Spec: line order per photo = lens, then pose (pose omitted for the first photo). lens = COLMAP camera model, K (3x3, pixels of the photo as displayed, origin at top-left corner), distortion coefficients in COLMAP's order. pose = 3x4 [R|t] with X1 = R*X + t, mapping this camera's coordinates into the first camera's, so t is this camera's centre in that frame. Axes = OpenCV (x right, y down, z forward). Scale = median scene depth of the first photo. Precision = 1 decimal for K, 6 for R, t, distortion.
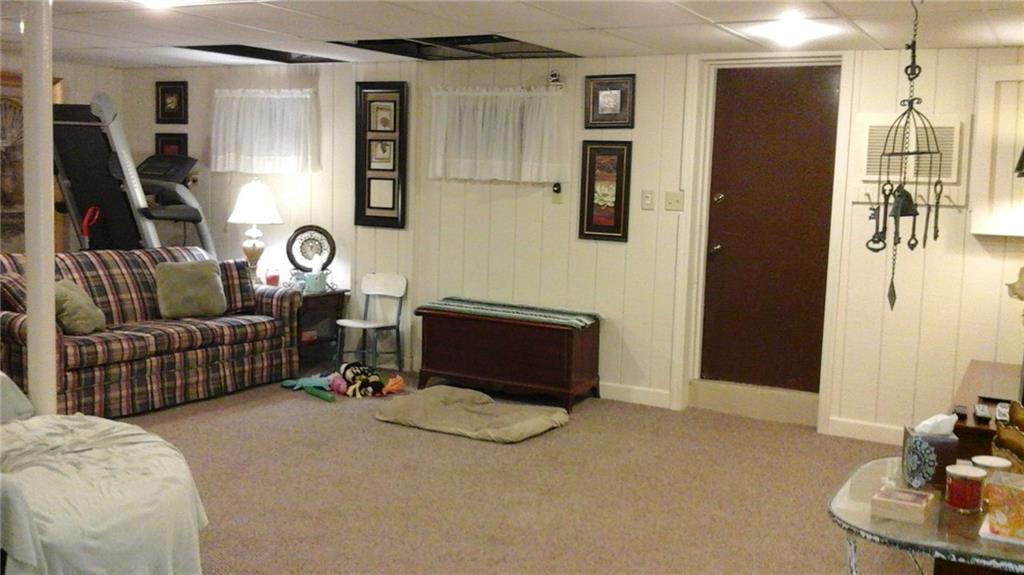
lens RADIAL K [[1035.8, 0, 512.0], [0, 1035.8, 287.5], [0, 0, 1]] dist [0.145473, -0.361661]
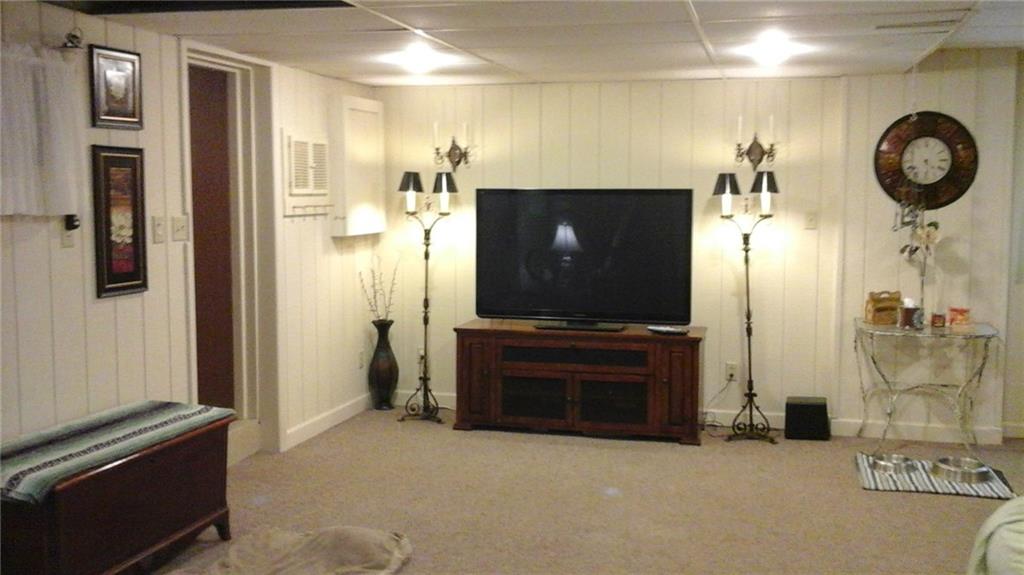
lens RADIAL K [[1035.8, 0, 512.0], [0, 1035.8, 287.5], [0, 0, 1]] dist [0.145473, -0.361661]
pose [[-0.211937, -0.130089, 0.968586, -0.621746], [0.095134, 0.983647, 0.152929, -0.129305], [-0.972642, 0.124557, -0.196095, 0.883512]]
